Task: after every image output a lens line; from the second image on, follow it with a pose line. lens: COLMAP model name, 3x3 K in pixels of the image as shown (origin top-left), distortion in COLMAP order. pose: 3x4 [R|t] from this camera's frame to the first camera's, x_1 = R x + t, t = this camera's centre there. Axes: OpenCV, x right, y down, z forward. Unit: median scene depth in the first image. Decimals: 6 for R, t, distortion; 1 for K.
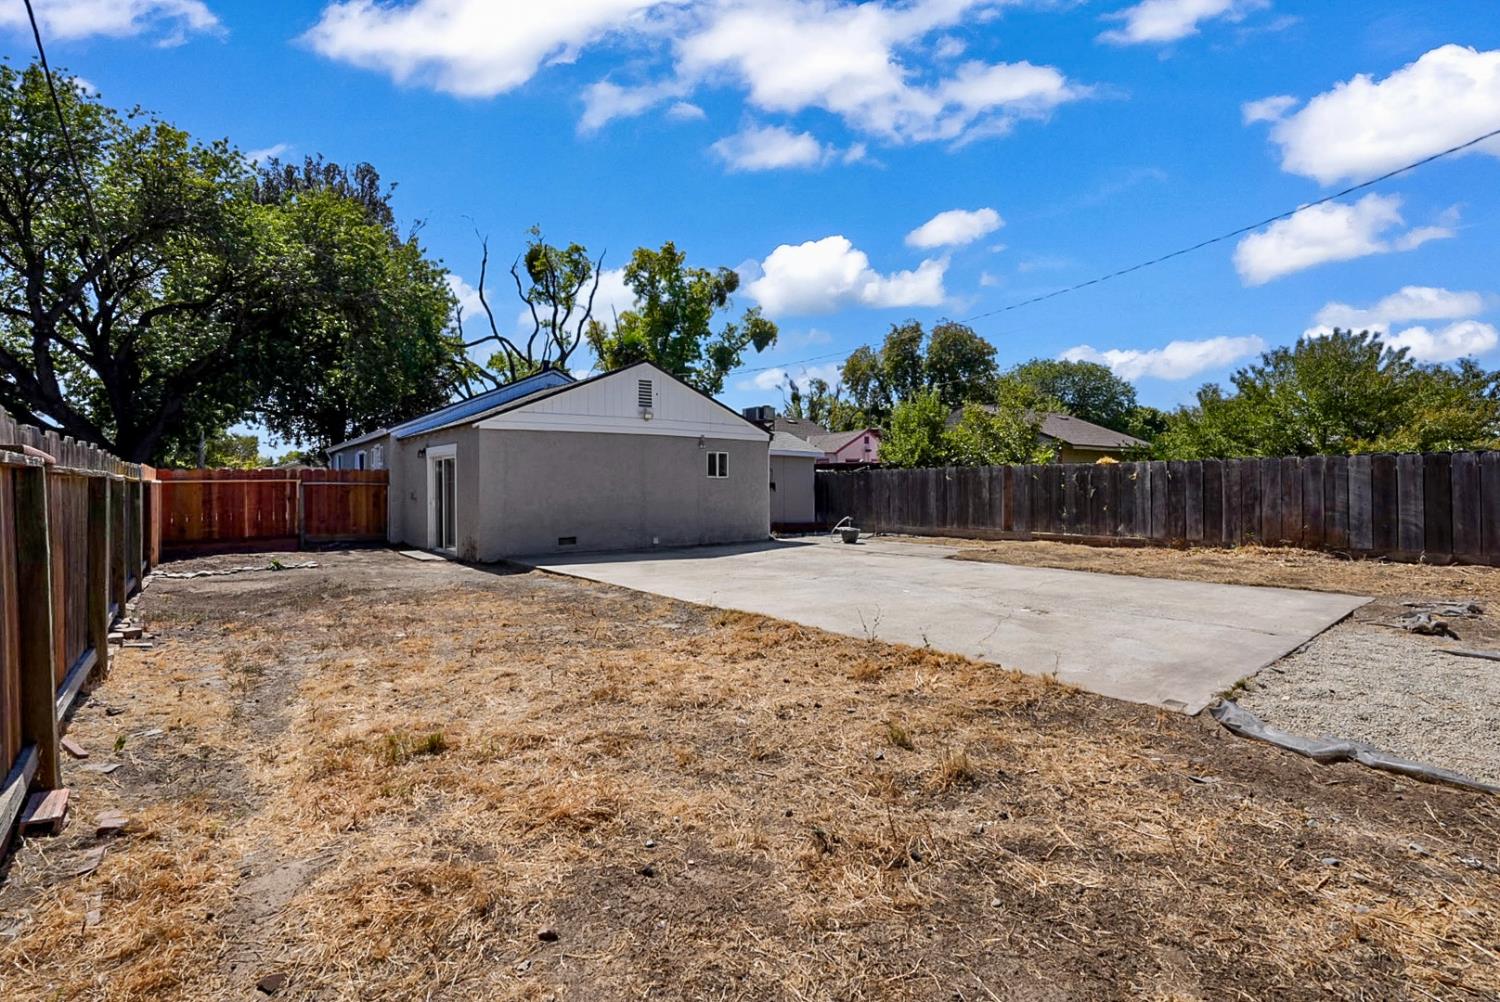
lens RADIAL K [[677.4, 0, 756.0], [0, 677.4, 500.5], [0, 0, 1]] dist [-0.003120, -0.000154]
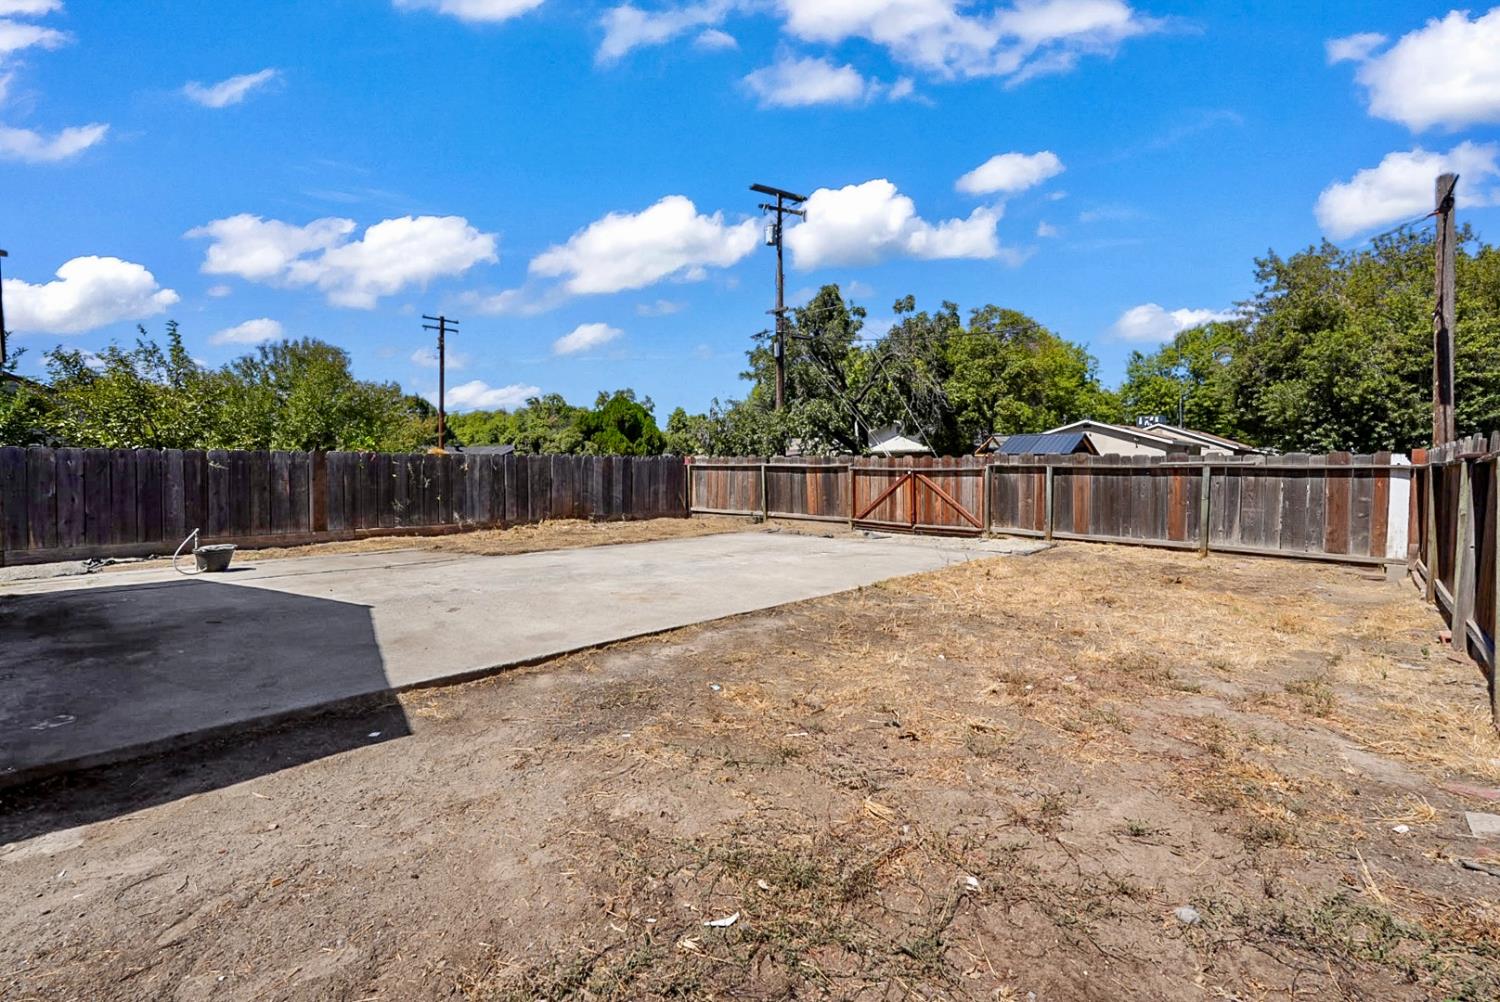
lens RADIAL K [[691.3, 0, 749.7], [0, 691.3, 474.5], [0, 0, 1]] dist [-0.008261, 0.007332]
pose [[-0.118978, 0.001237, 0.992896, -0.607559], [0.023112, 0.999732, 0.001524, -0.015277], [-0.992628, 0.023129, -0.118974, 0.698031]]
